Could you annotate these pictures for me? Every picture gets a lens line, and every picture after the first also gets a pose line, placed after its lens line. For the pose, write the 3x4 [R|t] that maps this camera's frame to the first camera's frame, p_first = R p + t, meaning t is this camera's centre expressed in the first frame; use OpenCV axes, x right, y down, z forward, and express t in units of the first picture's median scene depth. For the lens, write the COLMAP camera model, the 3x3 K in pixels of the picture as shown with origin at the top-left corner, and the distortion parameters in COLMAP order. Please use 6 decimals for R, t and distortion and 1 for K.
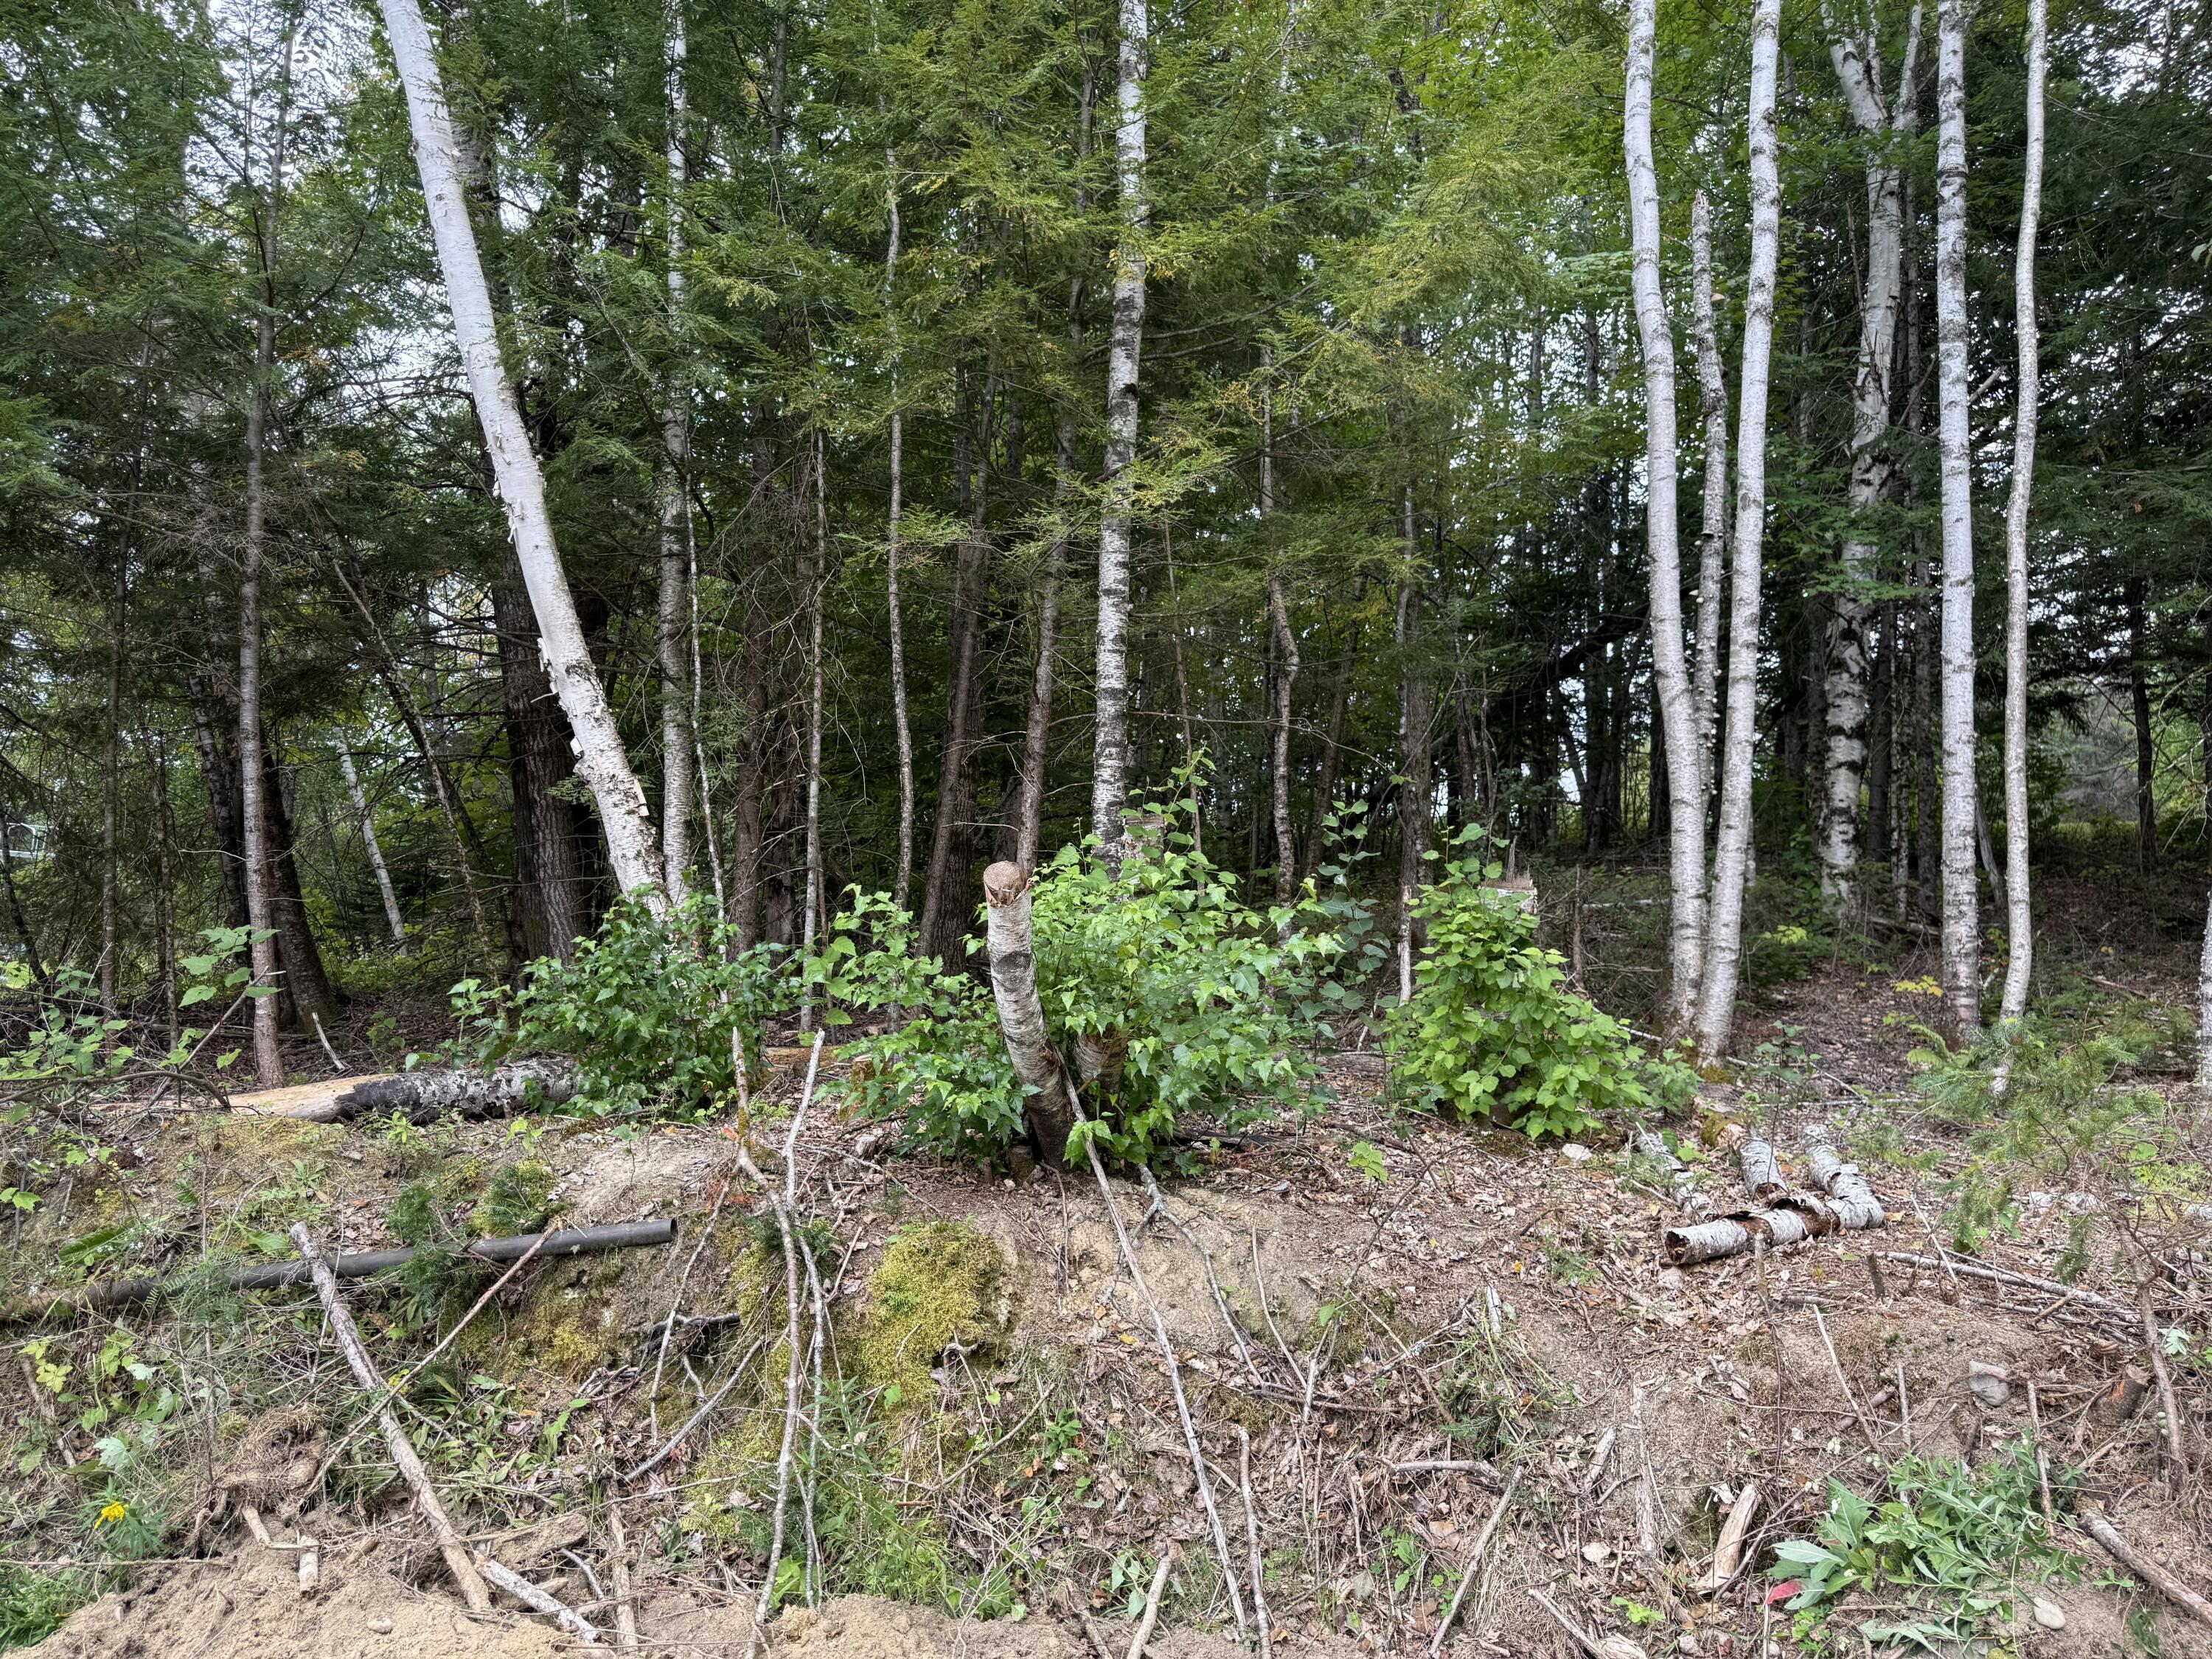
lens RADIAL K [[1530.8, 0, 1135.6], [0, 1530.8, 832.2], [0, 0, 1]] dist [0.031048, -0.052008]
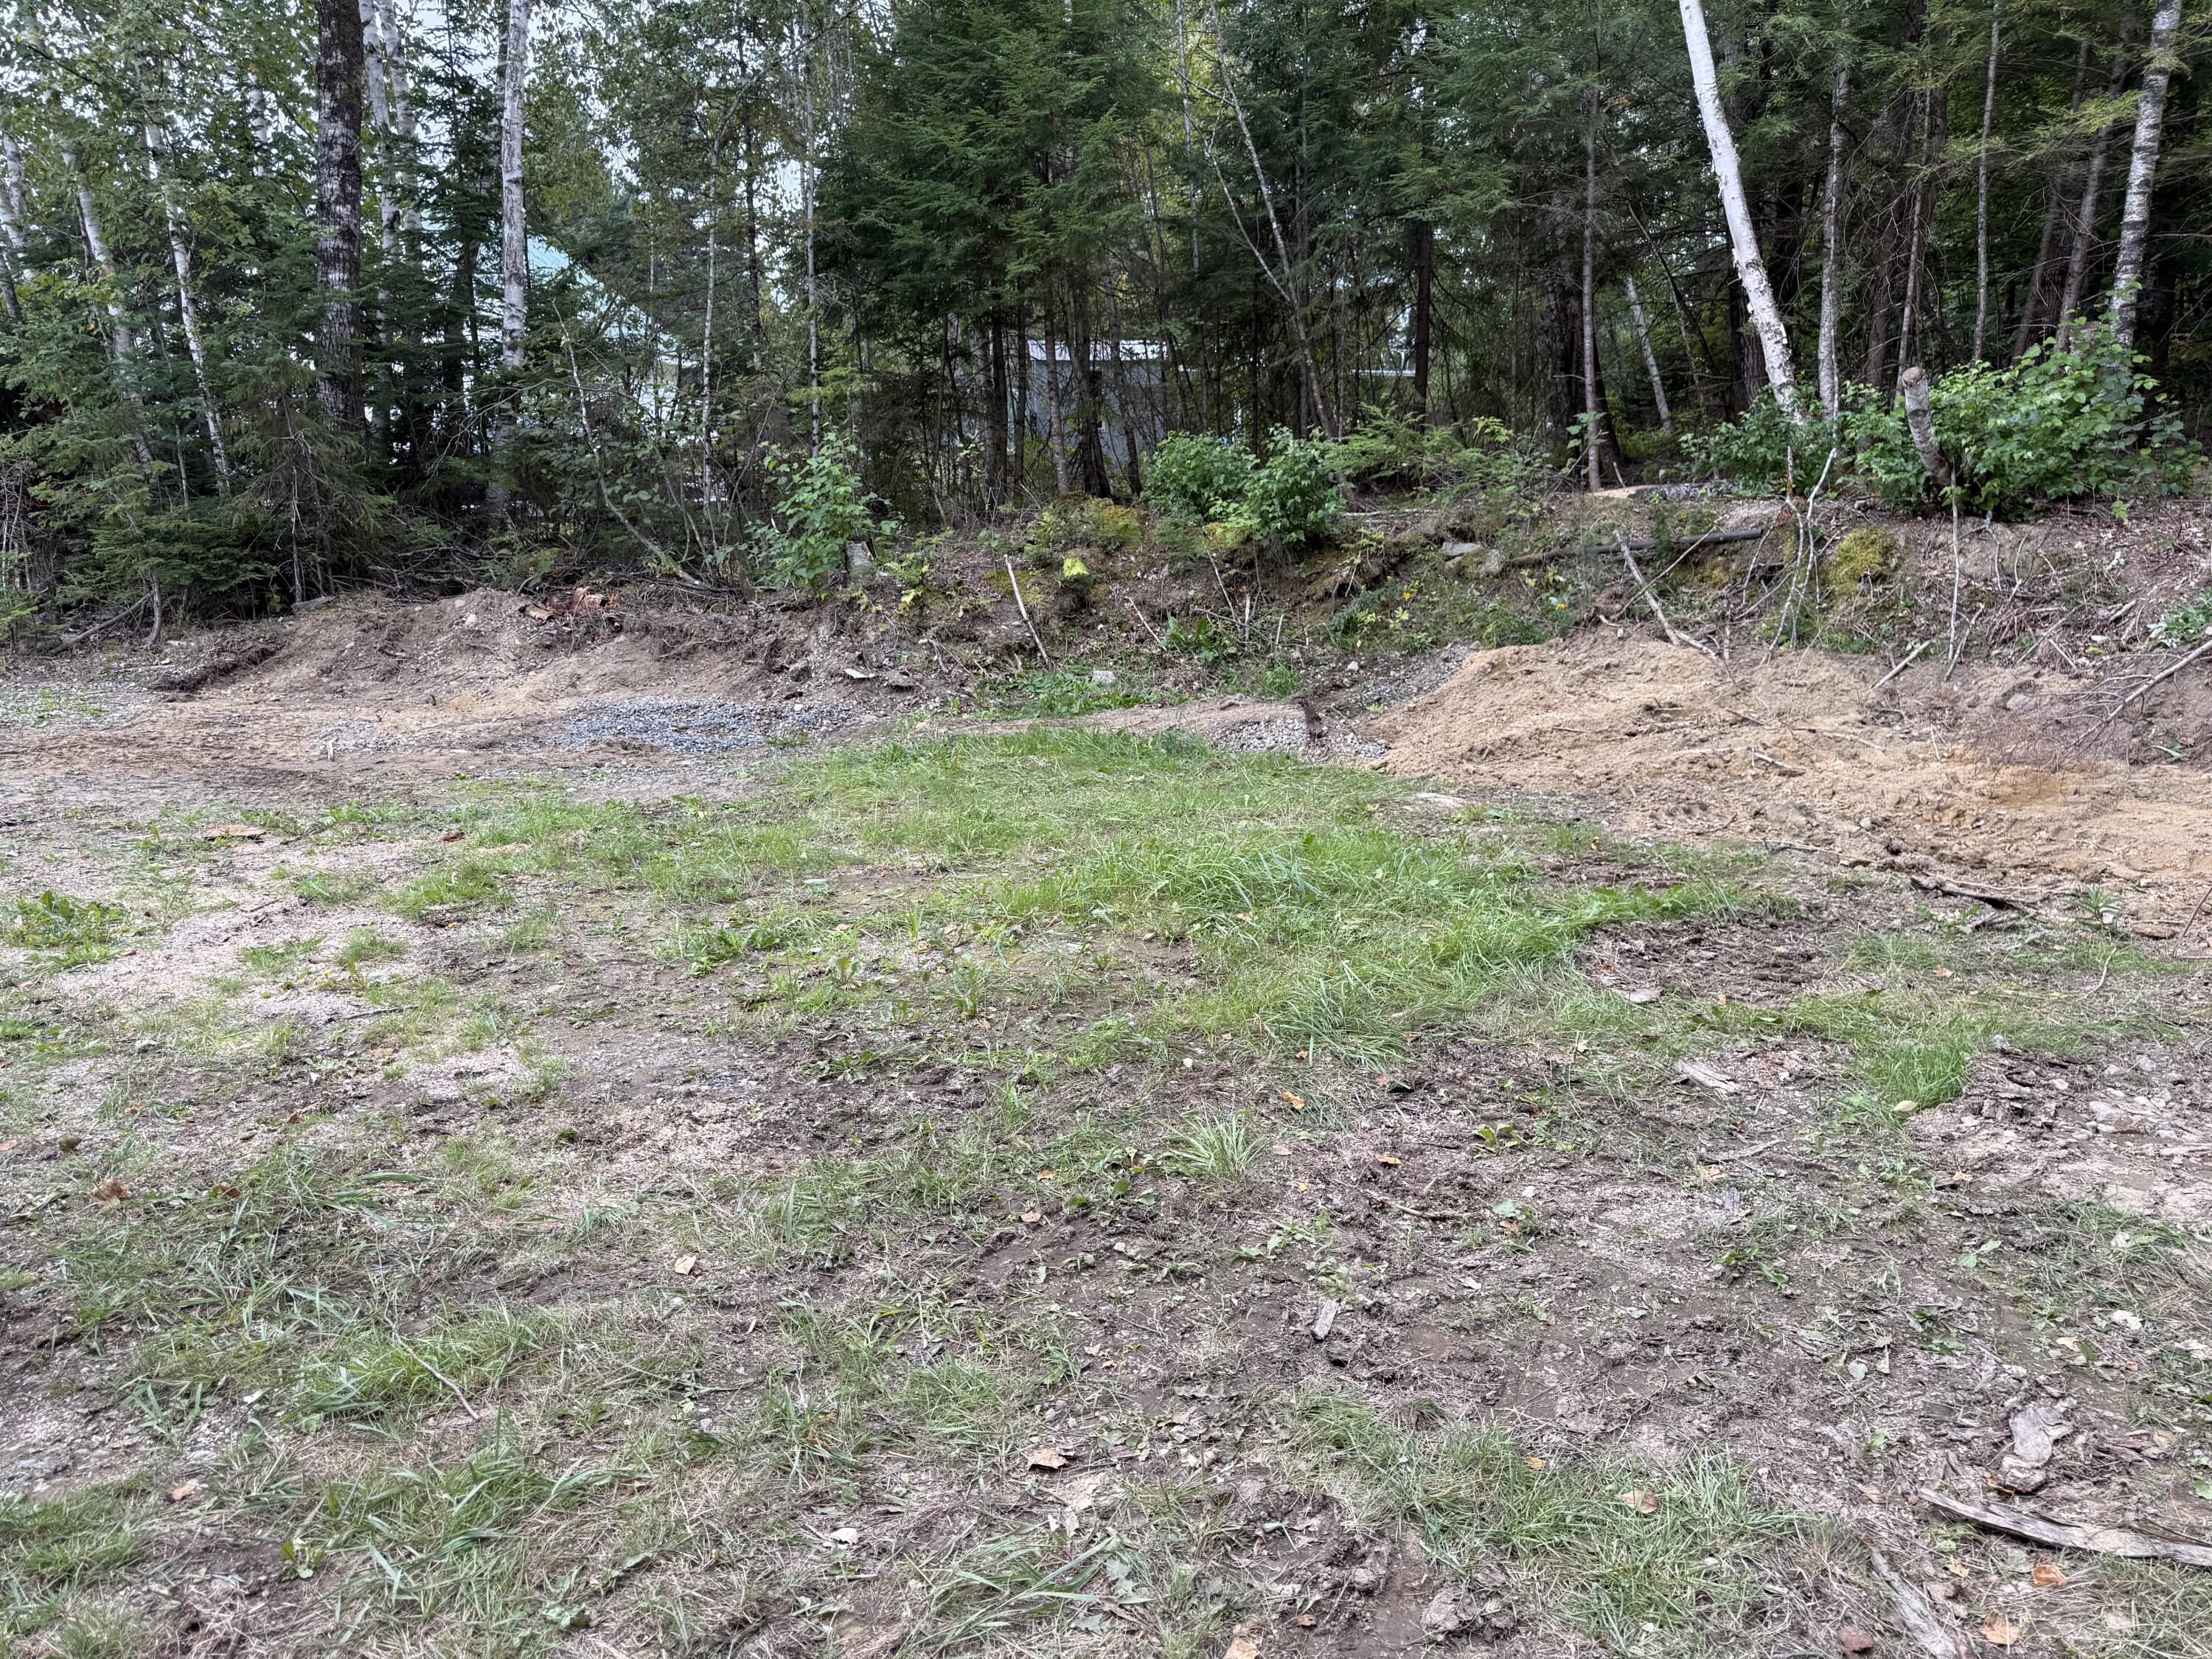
lens RADIAL K [[1525.6, 0, 1101.9], [0, 1525.6, 802.5], [0, 0, 1]] dist [0.004837, -0.001465]
pose [[0.701472, 0.138728, -0.699065, 0.684692], [0.080986, 0.959003, 0.271577, -0.068656], [0.708081, -0.247118, 0.661479, -1.379907]]
